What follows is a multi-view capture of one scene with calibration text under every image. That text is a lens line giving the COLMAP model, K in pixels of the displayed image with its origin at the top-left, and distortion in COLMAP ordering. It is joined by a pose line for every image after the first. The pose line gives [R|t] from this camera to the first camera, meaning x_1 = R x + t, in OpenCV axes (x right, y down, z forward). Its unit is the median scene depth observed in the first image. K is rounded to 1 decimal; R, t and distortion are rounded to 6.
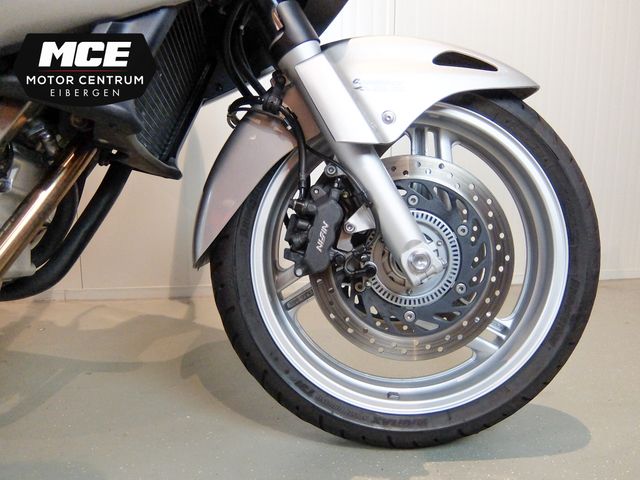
lens RADIAL K [[482.9, 0, 314.9], [0, 482.9, 239.3], [0, 0, 1]] dist [-0.033963, 0.006974]
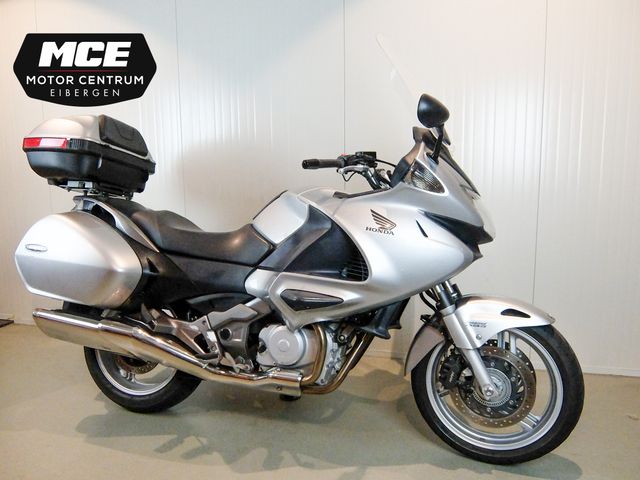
lens RADIAL K [[482.9, 0, 322.7], [0, 482.9, 241.3], [0, 0, 1]] dist [-0.033963, 0.006974]
pose [[0.912585, 0.045730, -0.406322, 0.380679], [-0.045423, 0.998914, 0.010406, -0.697763], [0.406356, 0.008960, 0.913671, -1.621956]]
